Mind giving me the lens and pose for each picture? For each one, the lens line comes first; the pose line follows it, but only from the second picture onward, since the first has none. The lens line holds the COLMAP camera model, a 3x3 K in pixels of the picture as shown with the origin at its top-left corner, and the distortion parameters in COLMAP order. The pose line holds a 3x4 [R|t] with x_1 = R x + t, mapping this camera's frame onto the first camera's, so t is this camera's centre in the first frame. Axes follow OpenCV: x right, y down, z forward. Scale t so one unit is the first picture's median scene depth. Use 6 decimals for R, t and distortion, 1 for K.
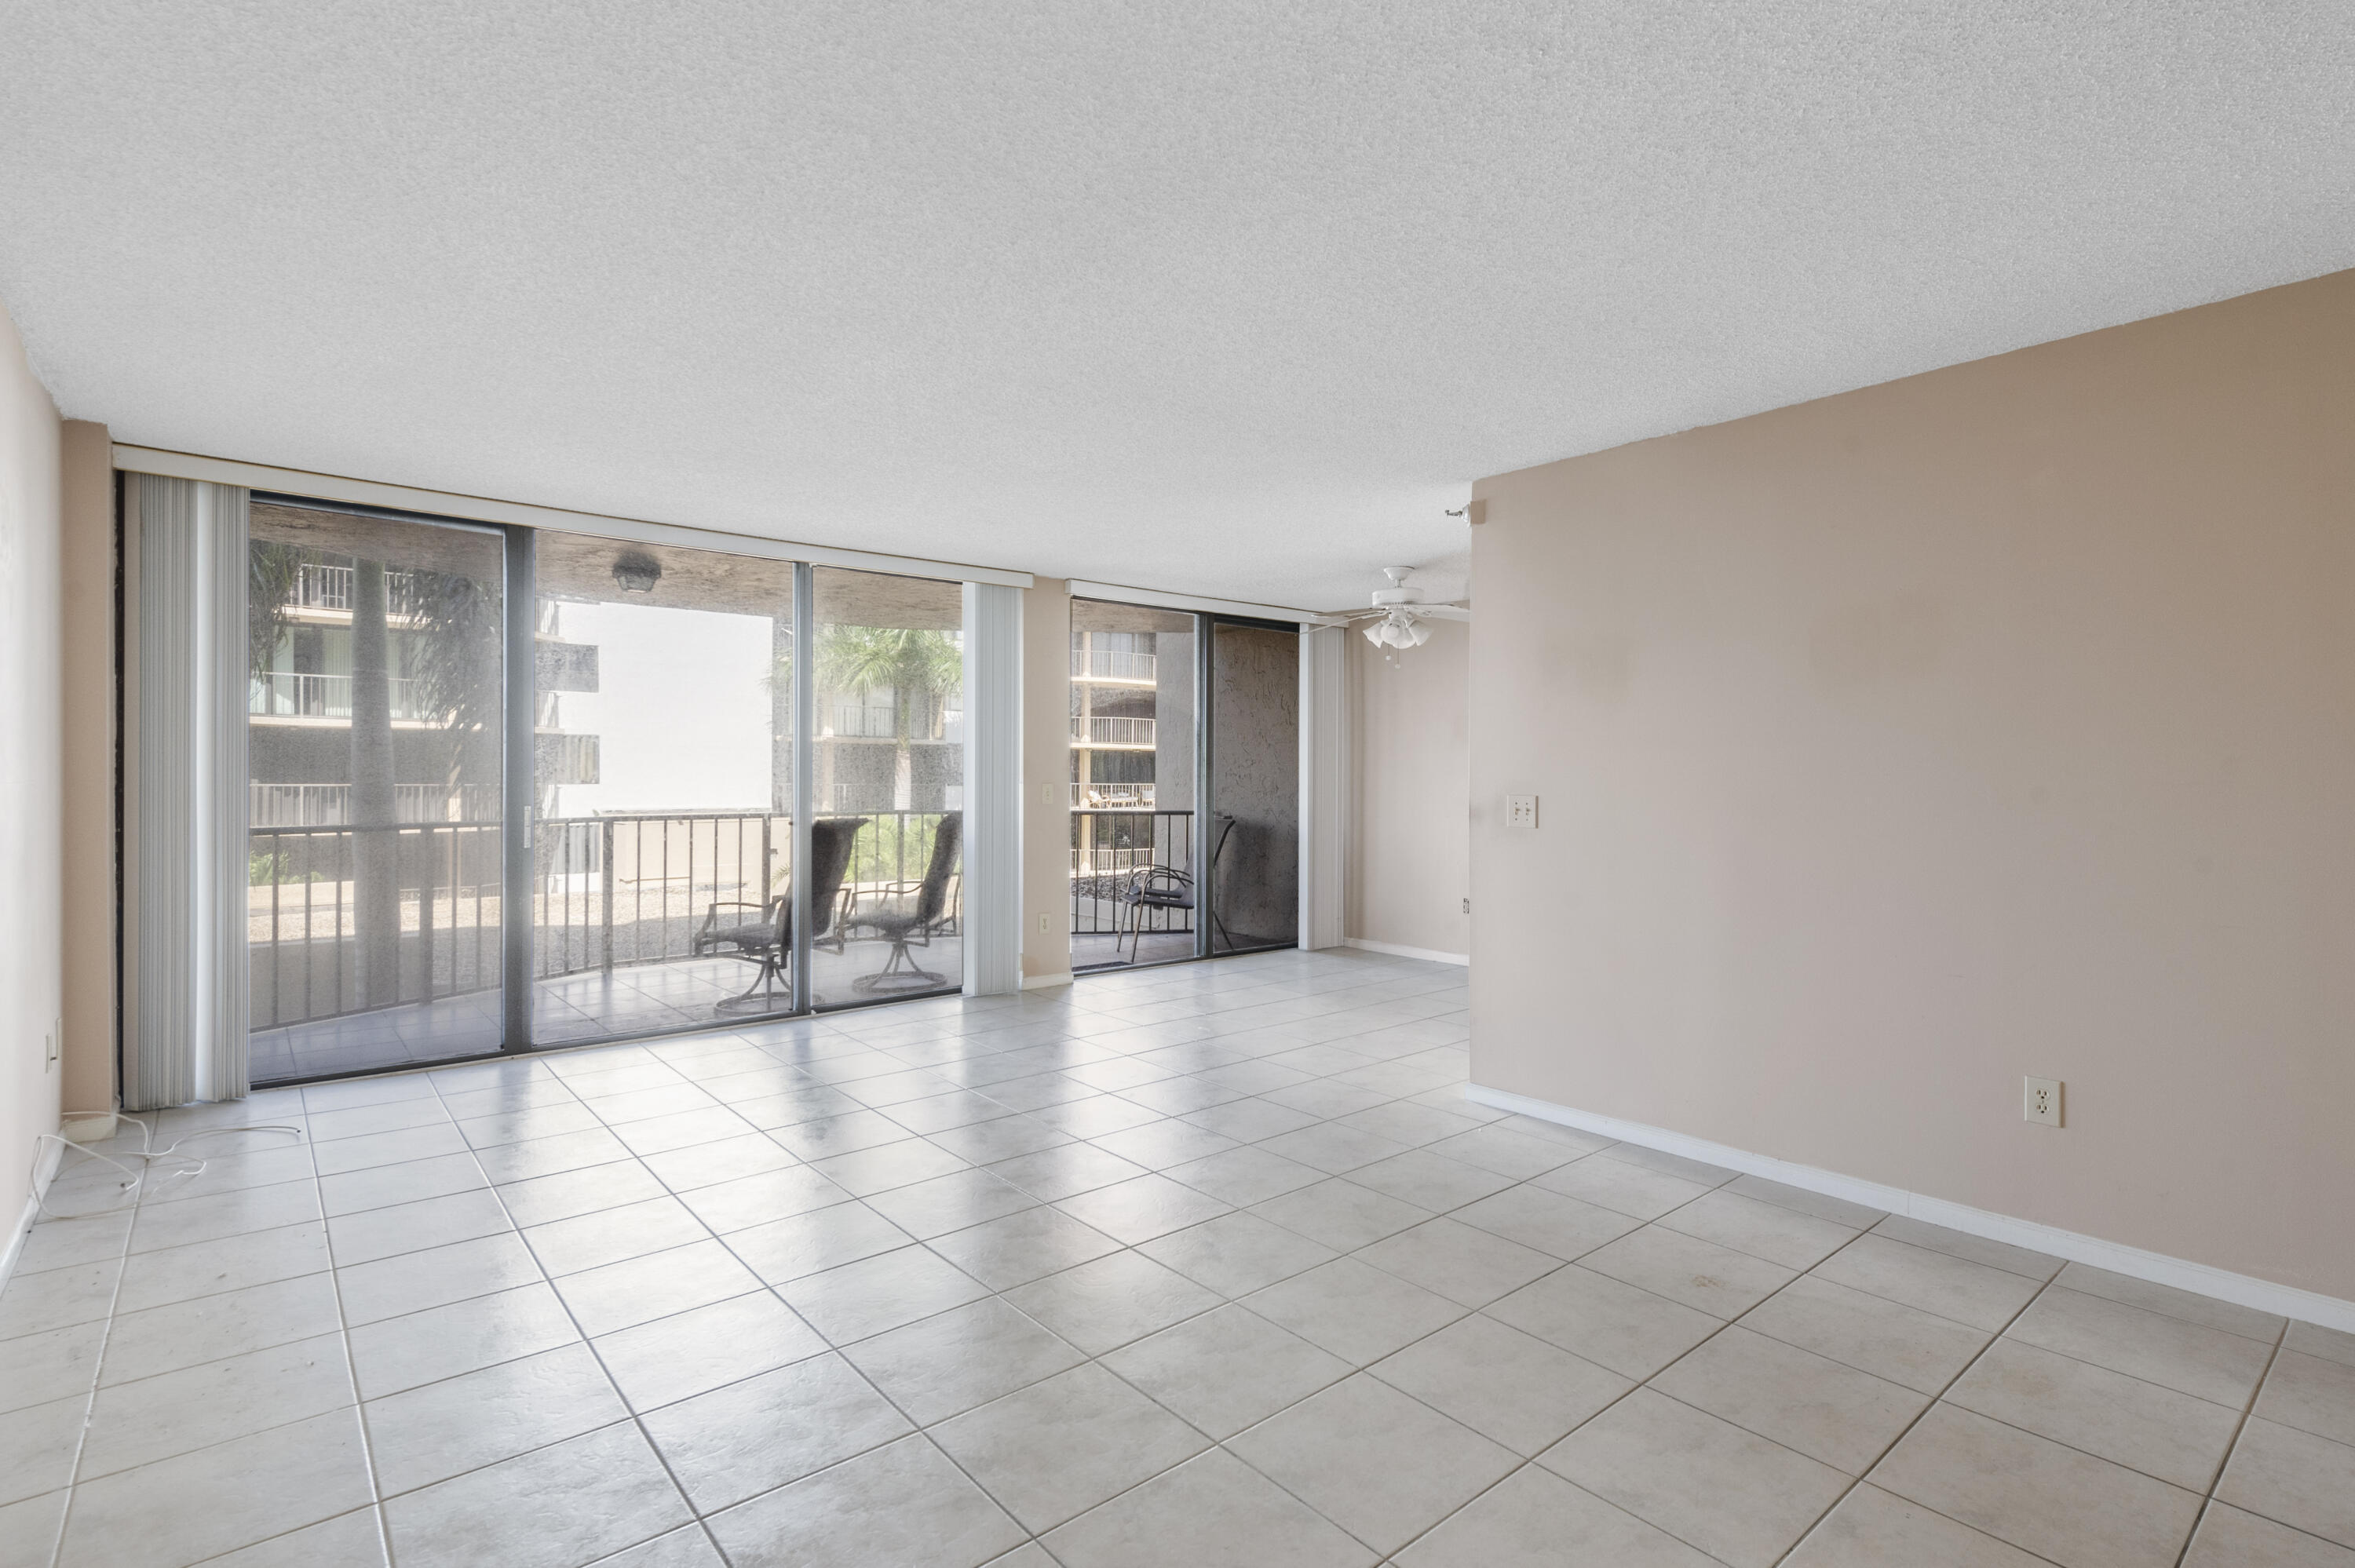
lens RADIAL K [[1129.1, 0, 1177.5], [0, 1129.1, 784.0], [0, 0, 1]] dist [0.023868, -0.009853]
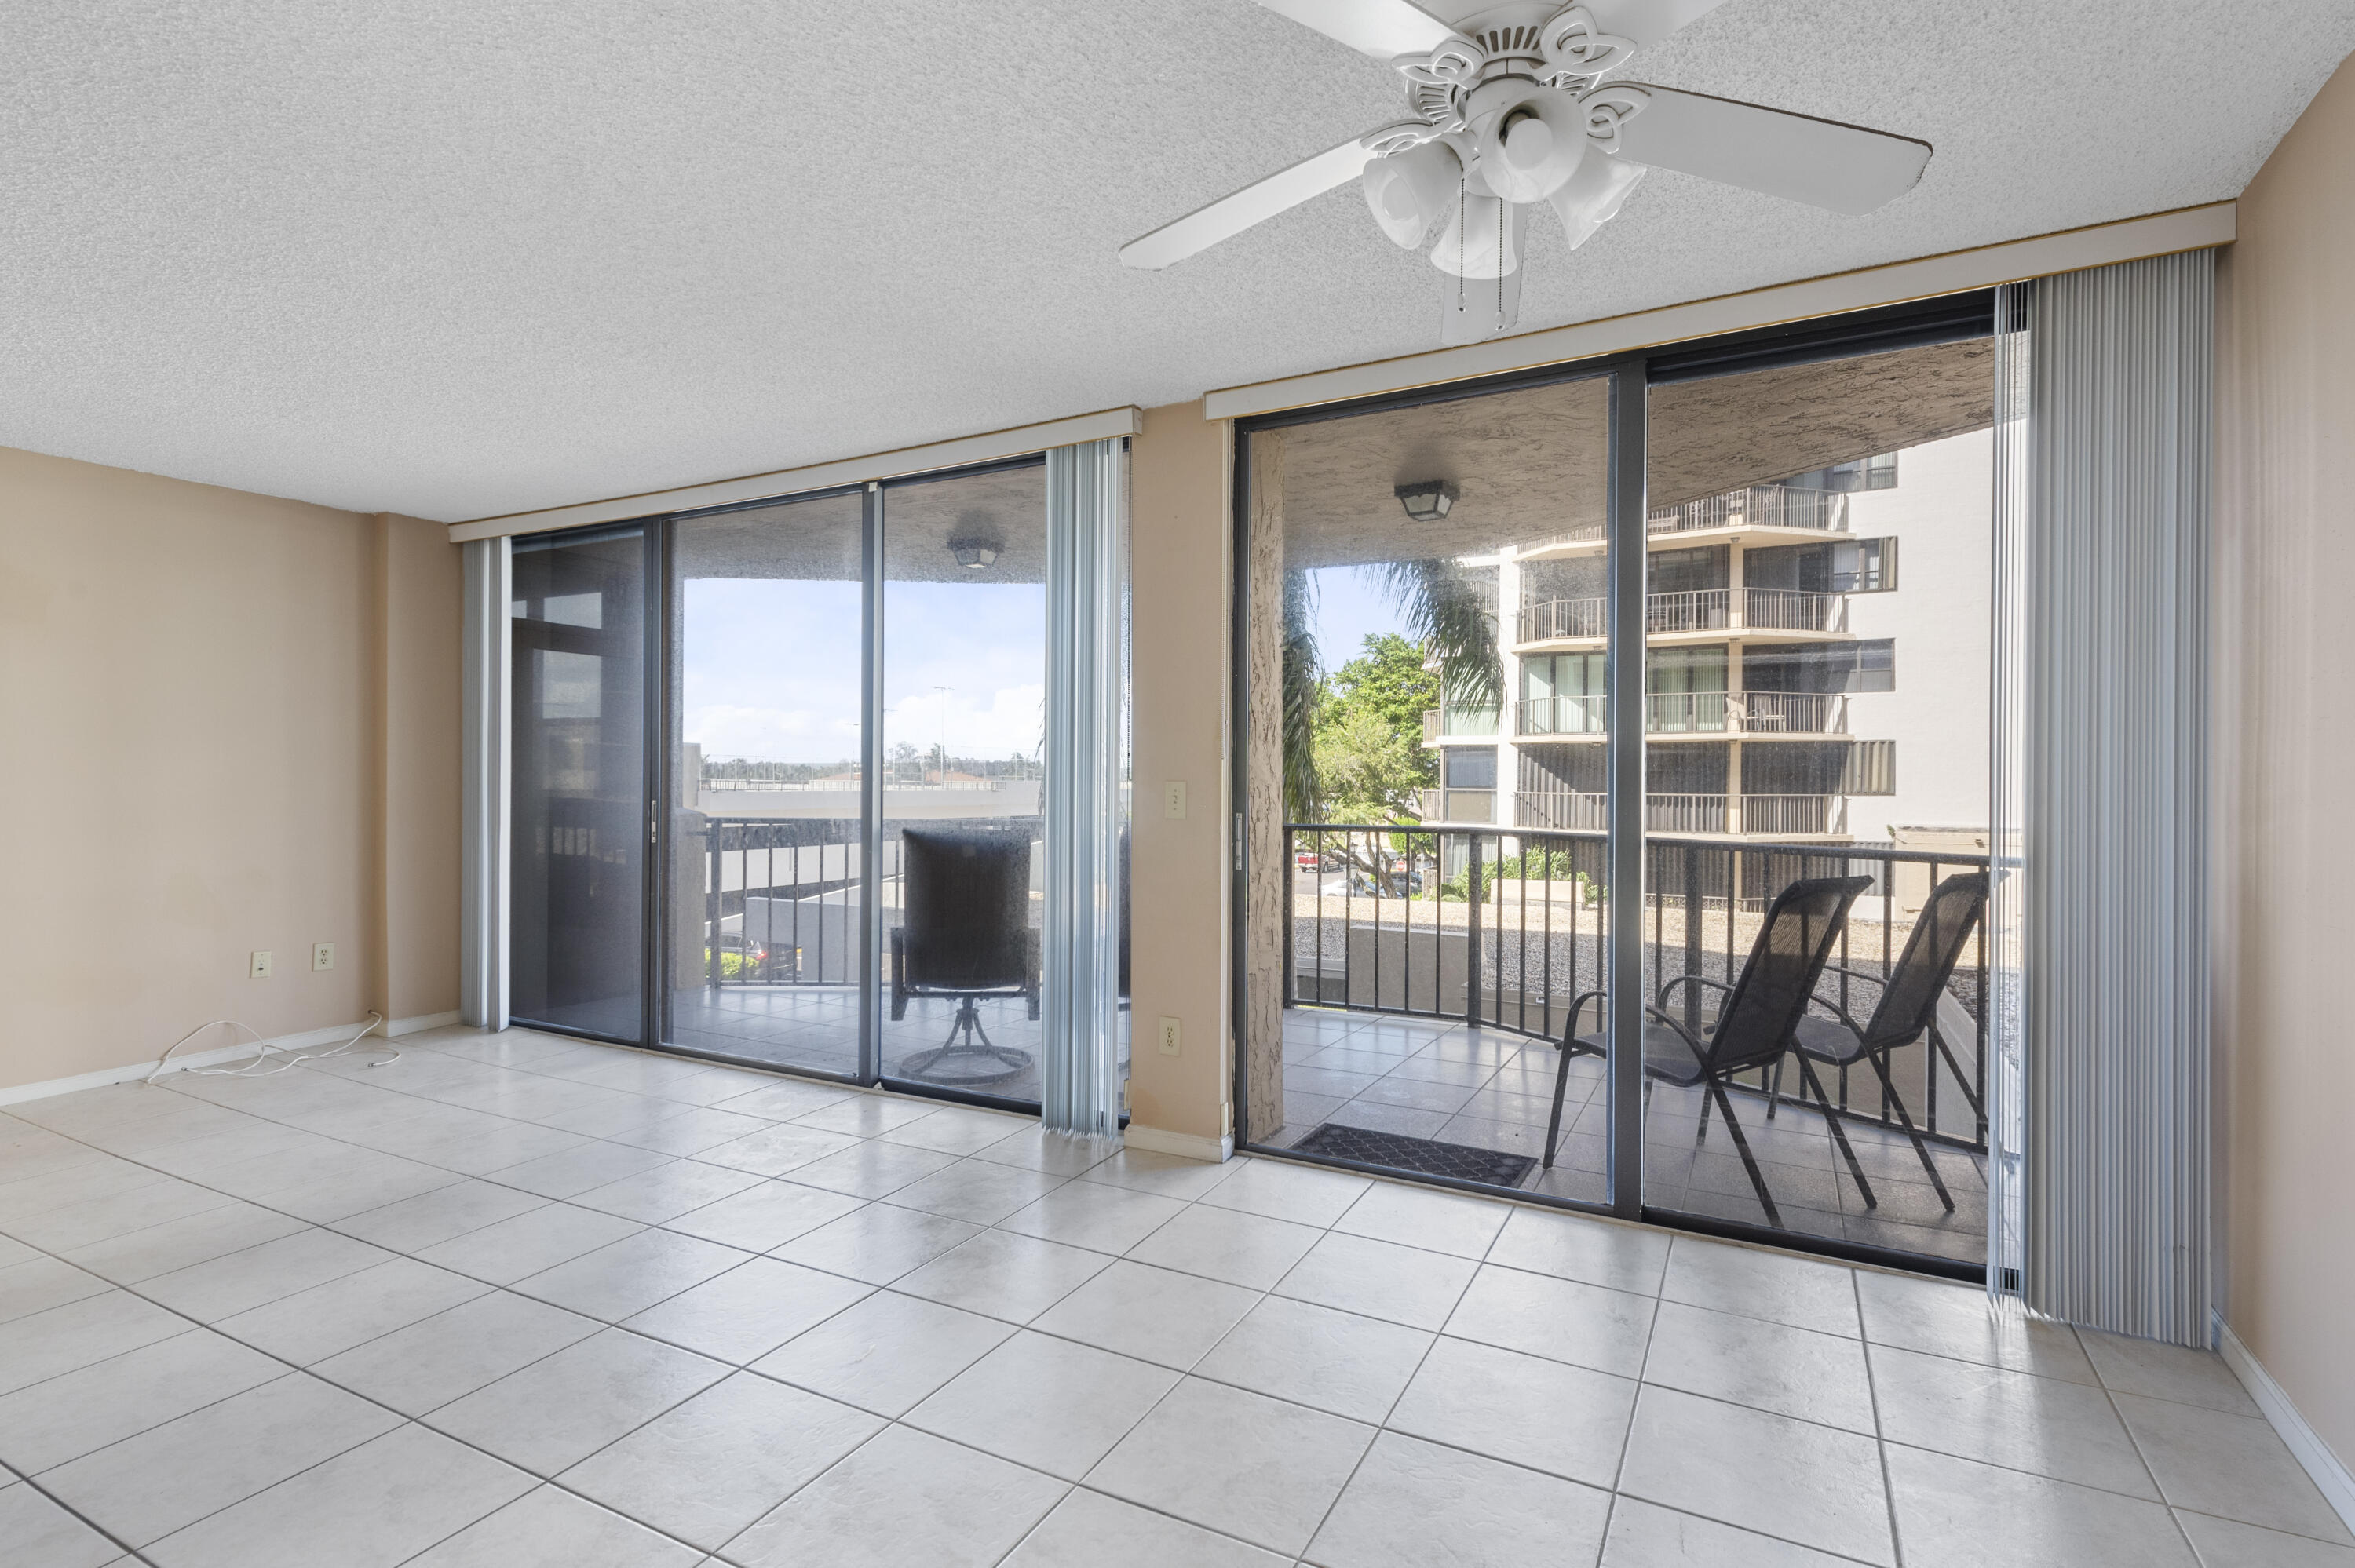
lens RADIAL K [[1116.9, 0, 1186.0], [0, 1116.9, 783.2], [0, 0, 1]] dist [0.020759, -0.007814]
pose [[0.379097, 0.000380, -0.925357, 0.122099], [-0.012675, 0.999908, -0.004782, 0.000762], [0.925270, 0.013541, 0.379067, 0.252321]]
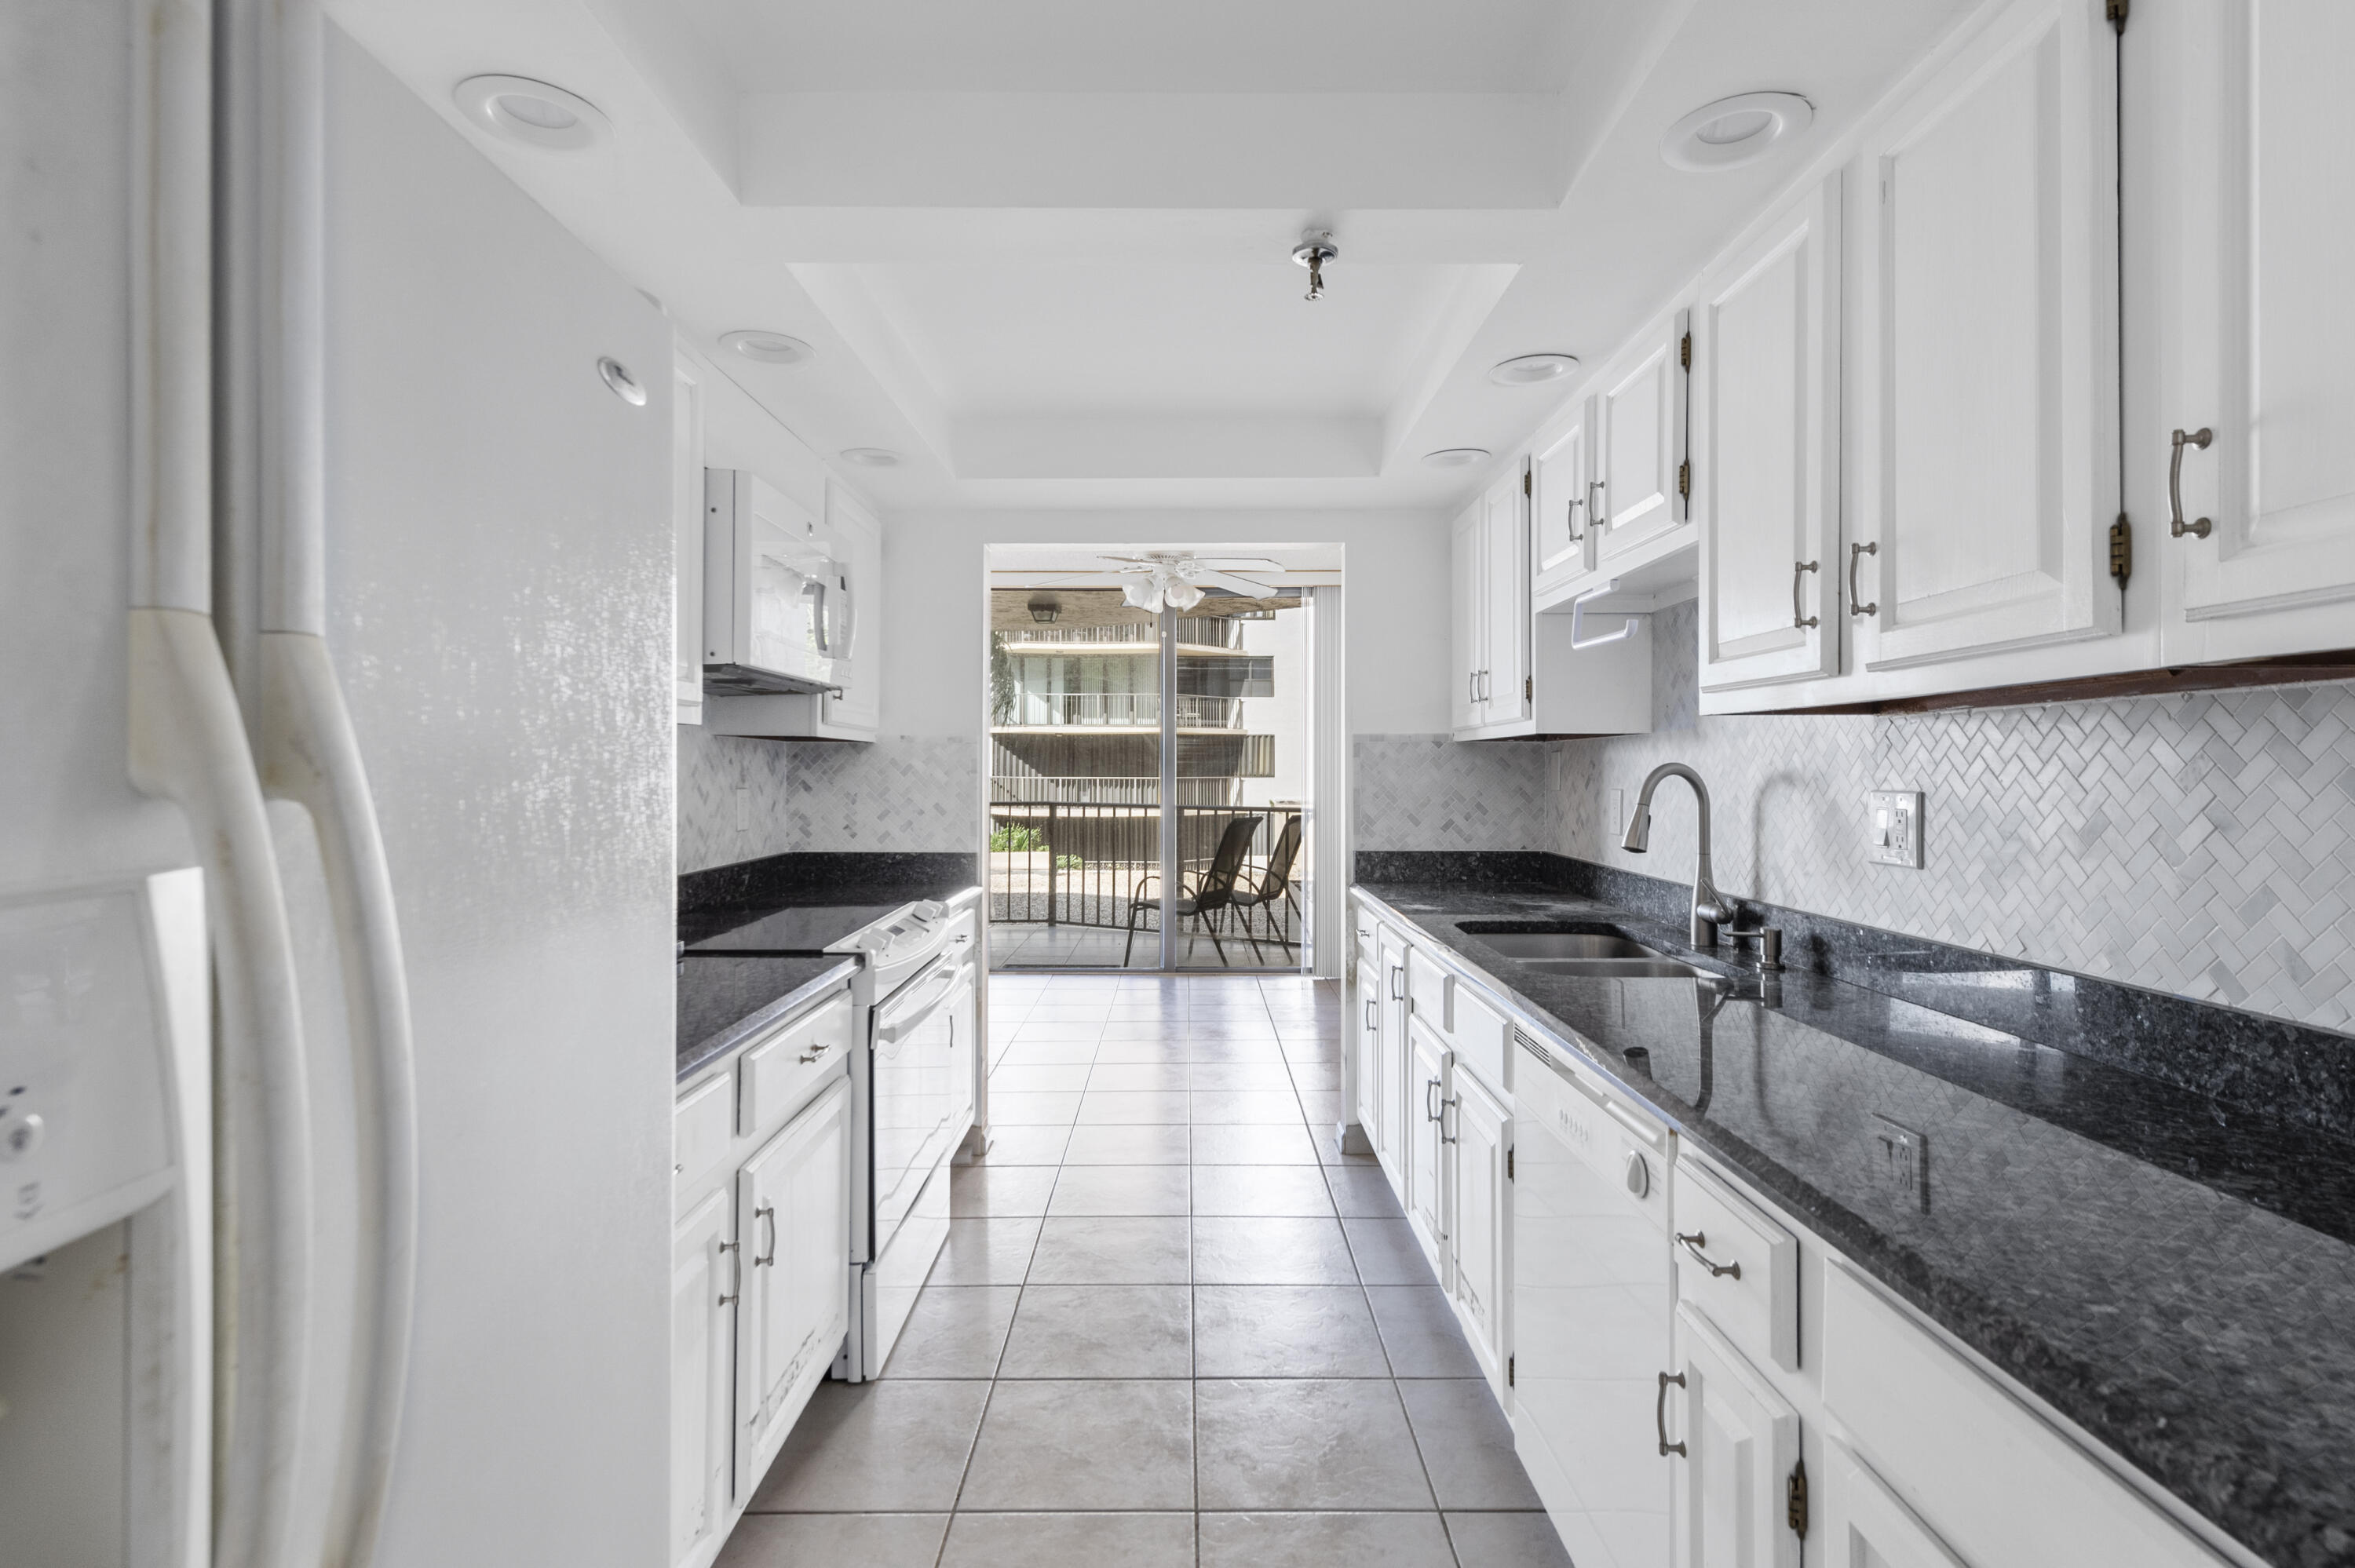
lens RADIAL K [[1125.7, 0, 1185.2], [0, 1125.7, 772.2], [0, 0, 1]] dist [0.023932, -0.009360]
pose [[0.765301, -0.000431, -0.643672, 0.215582], [-0.003580, 0.999981, -0.004927, 0.000049], [0.643662, 0.006075, 0.765286, 0.123493]]
